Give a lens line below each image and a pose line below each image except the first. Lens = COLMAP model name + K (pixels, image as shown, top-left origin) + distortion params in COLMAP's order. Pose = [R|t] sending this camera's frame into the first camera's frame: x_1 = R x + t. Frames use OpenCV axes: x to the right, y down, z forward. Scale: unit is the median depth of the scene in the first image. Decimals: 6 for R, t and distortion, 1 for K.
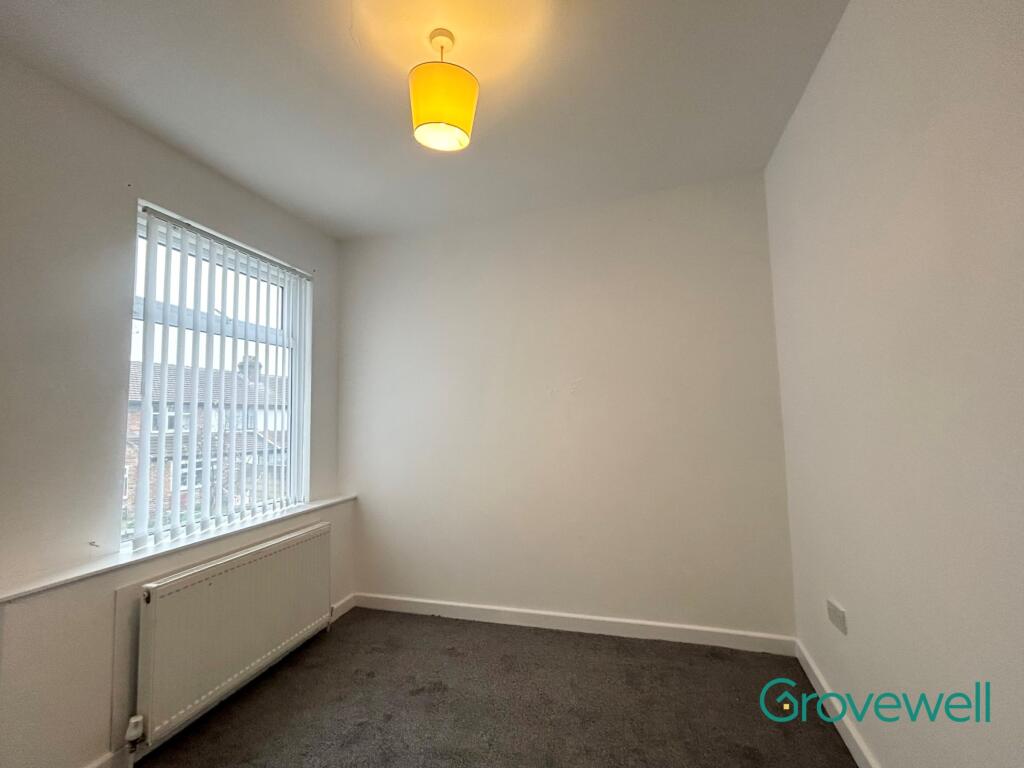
lens RADIAL K [[411.8, 0, 511.8], [0, 411.8, 385.1], [0, 0, 1]] dist [-0.000445, 0.000056]
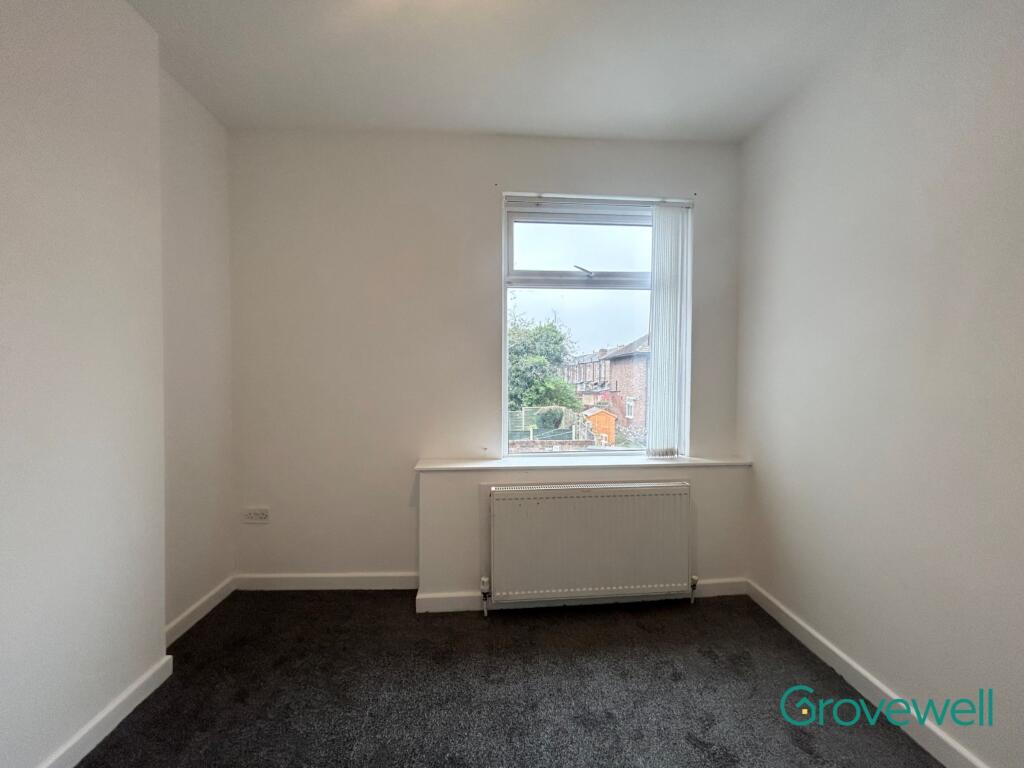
lens RADIAL K [[411.8, 0, 513.7], [0, 411.8, 377.9], [0, 0, 1]] dist [-0.000445, 0.000056]
pose [[0.369376, 0.035730, -0.928593, 0.253319], [0.068855, 0.995461, 0.065692, 0.032679], [0.926726, -0.088204, 0.365239, 0.415515]]
